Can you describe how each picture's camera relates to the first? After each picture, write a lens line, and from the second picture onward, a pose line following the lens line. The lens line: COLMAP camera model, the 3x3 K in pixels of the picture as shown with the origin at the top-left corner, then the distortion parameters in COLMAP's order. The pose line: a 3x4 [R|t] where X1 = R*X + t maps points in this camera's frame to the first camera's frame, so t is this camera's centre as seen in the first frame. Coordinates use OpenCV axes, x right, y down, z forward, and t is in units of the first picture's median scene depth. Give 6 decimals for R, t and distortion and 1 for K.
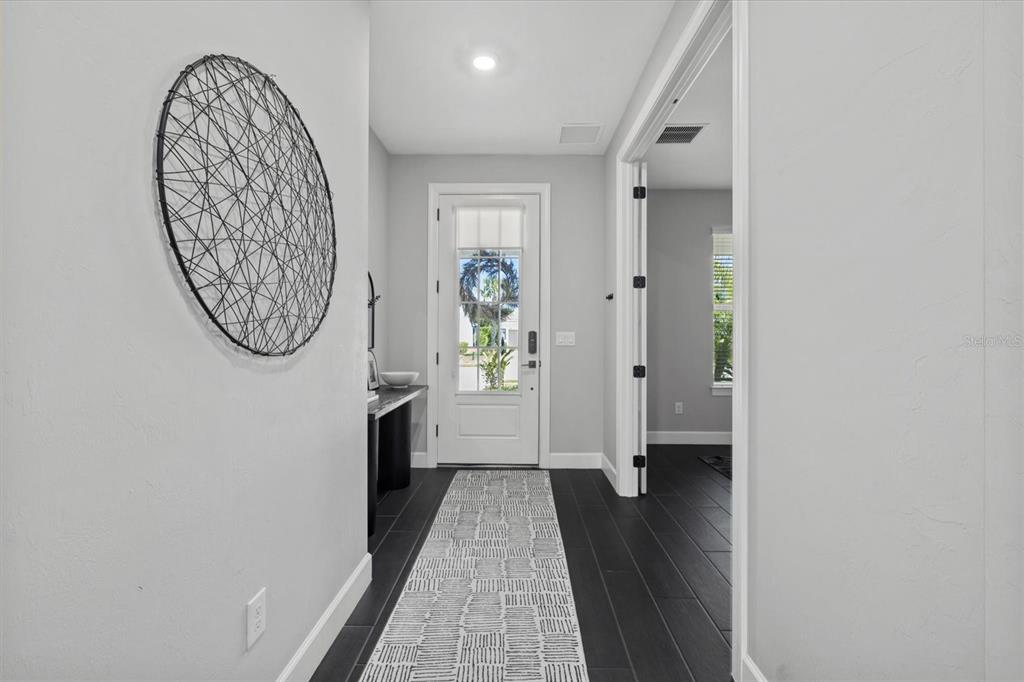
lens RADIAL K [[437.0, 0, 511.8], [0, 437.0, 335.7], [0, 0, 1]] dist [0.001176, 0.000185]
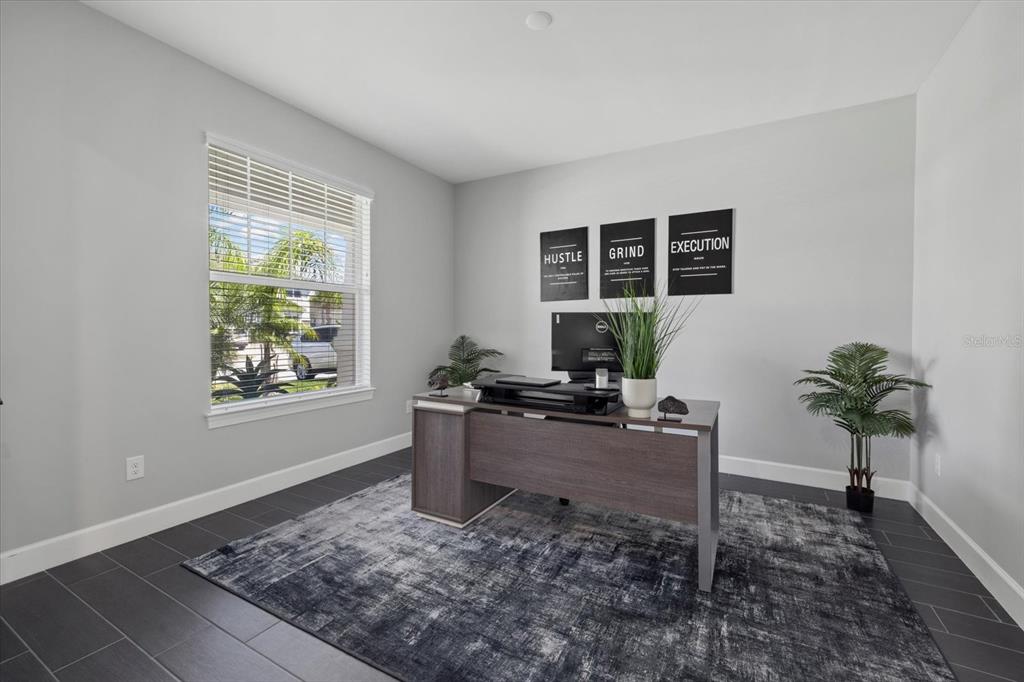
lens RADIAL K [[437.0, 0, 511.8], [0, 437.0, 335.7], [0, 0, 1]] dist [0.001176, 0.000185]
pose [[0.479622, -0.013858, 0.877366, 0.151691], [-0.007576, 0.999773, 0.019933, 0.001236], [-0.877443, -0.016207, 0.479408, 0.384344]]
